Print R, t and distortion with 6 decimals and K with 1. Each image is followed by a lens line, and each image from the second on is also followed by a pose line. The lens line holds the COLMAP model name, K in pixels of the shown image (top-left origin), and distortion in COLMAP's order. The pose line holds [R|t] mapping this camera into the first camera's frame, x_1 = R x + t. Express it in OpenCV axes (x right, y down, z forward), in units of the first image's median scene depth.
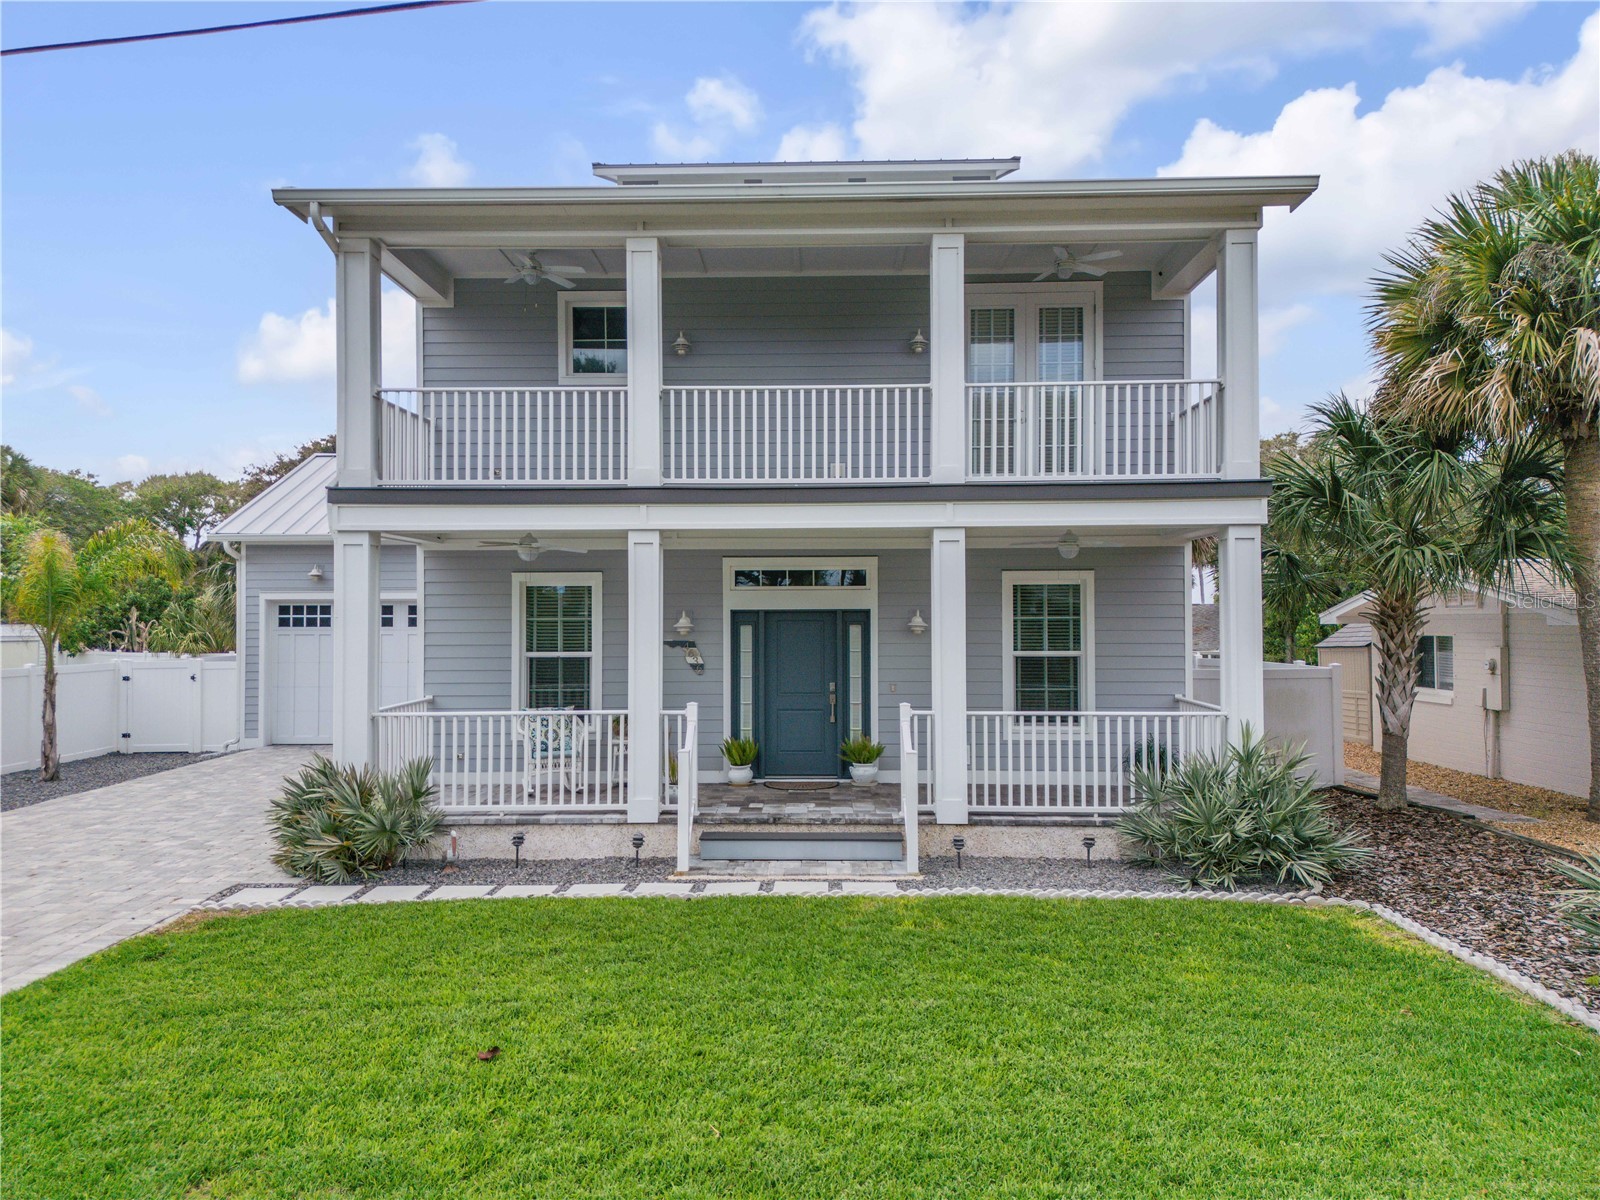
lens RADIAL K [[1119.1, 0, 800.0], [0, 1119.1, 600.0], [0, 0, 1]] dist [0.102451, -0.111475]
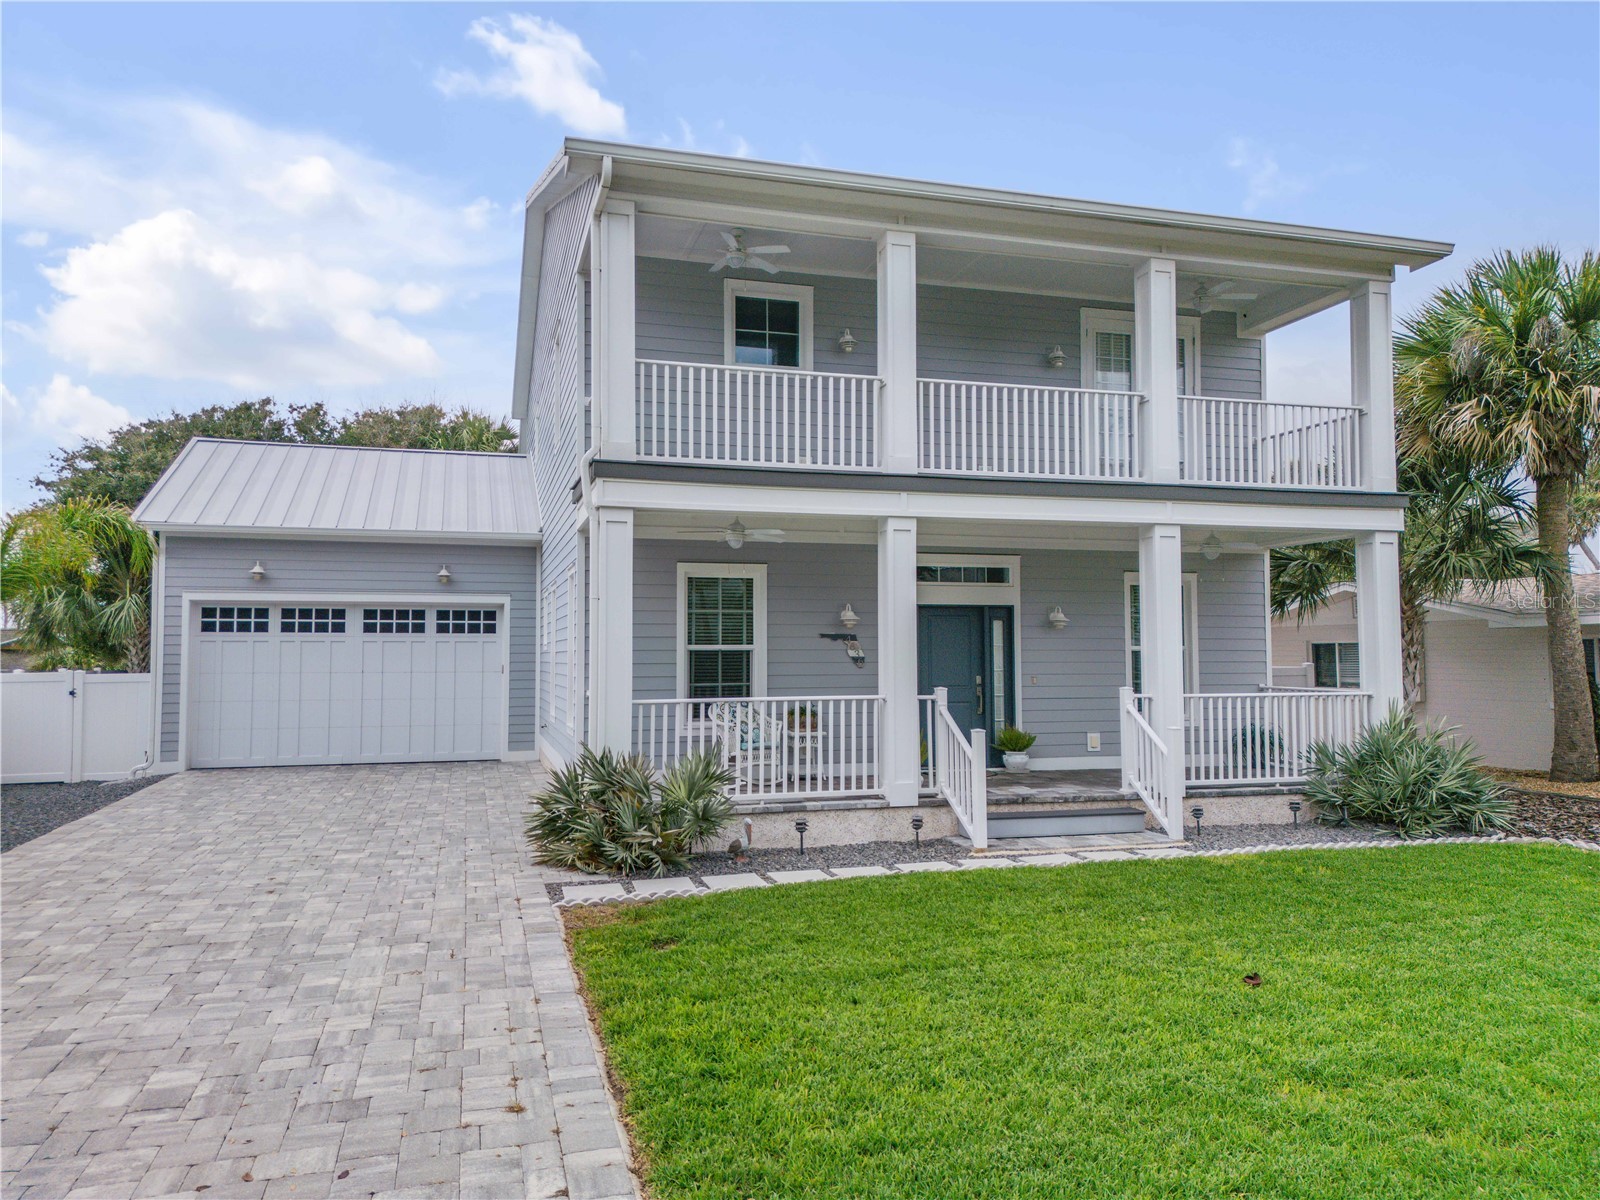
lens RADIAL K [[1119.1, 0, 800.0], [0, 1119.1, 600.0], [0, 0, 1]] dist [0.102451, -0.111475]
pose [[0.952926, 0.016297, 0.302764, -0.520962], [-0.006300, 0.999403, -0.033969, 0.046830], [-0.303137, 0.030462, 0.952460, 0.062752]]
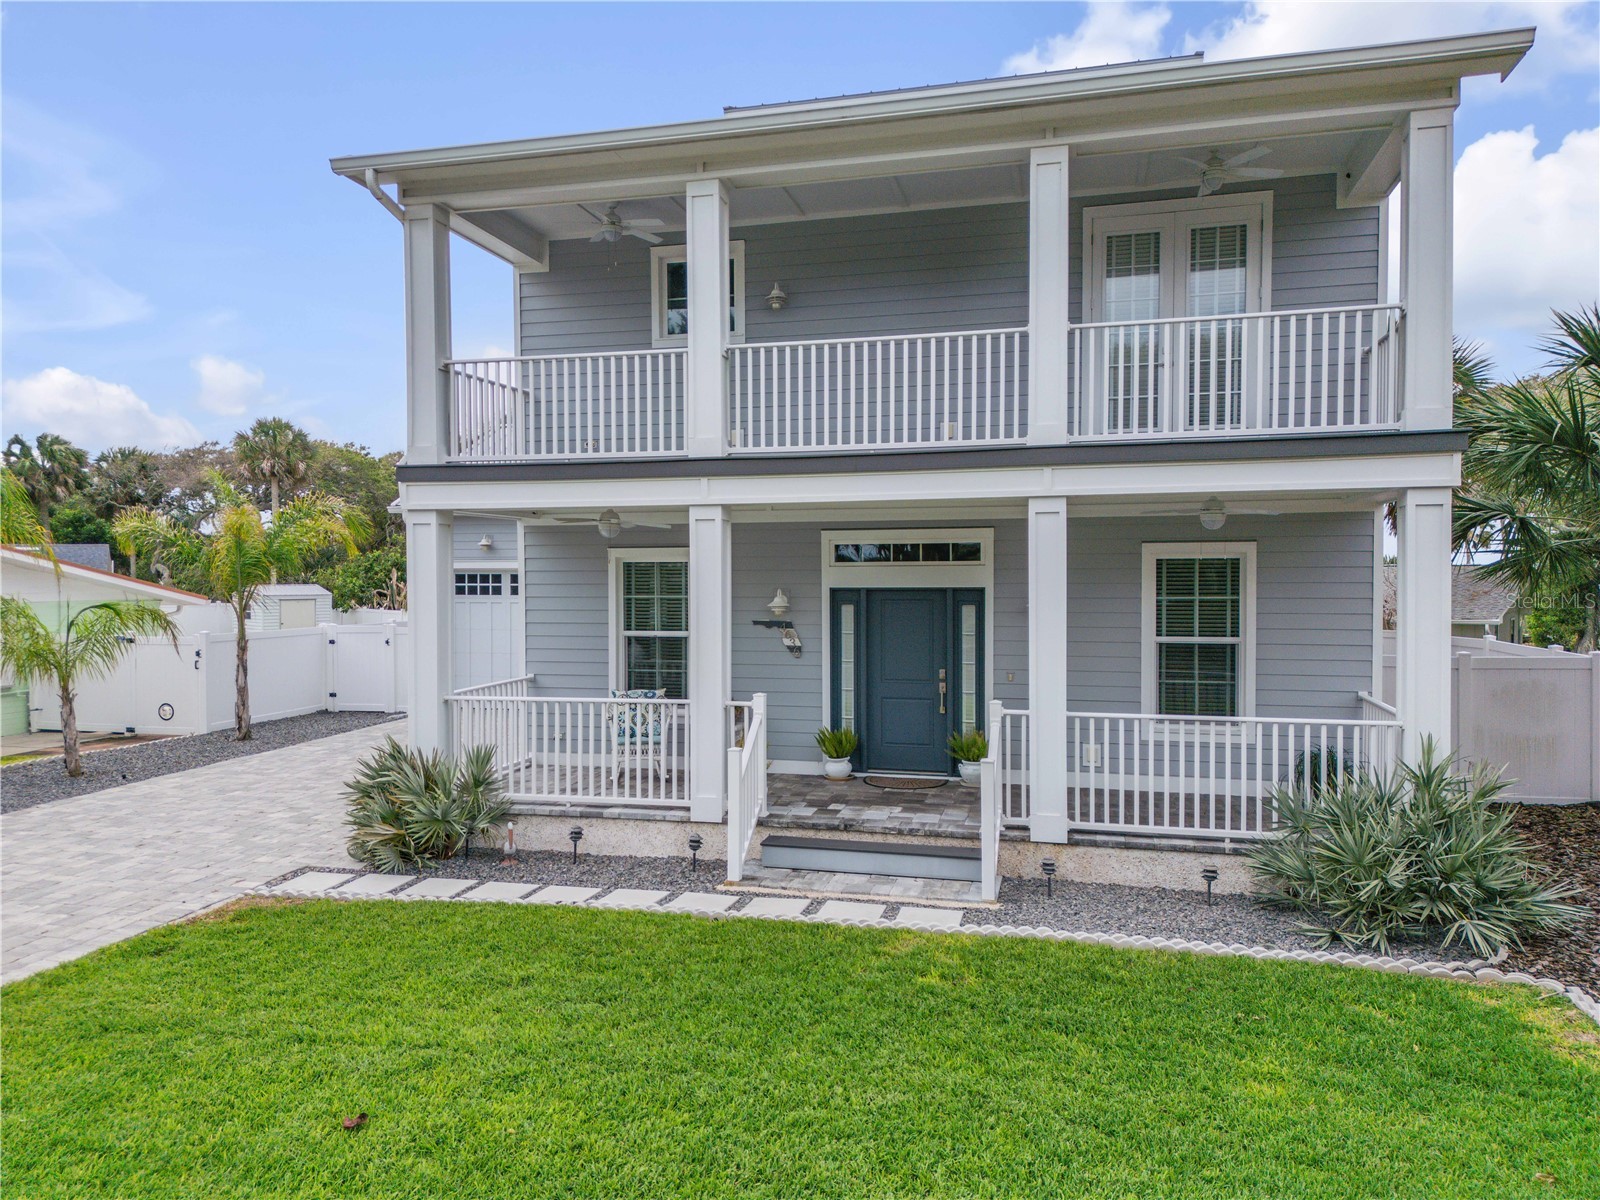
lens RADIAL K [[1119.1, 0, 800.0], [0, 1119.1, 600.0], [0, 0, 1]] dist [0.102451, -0.111475]
pose [[0.975583, 0.005082, -0.219572, 0.133844], [0.003693, 0.999211, 0.039538, -0.020289], [0.219600, -0.039383, 0.974795, 0.119124]]
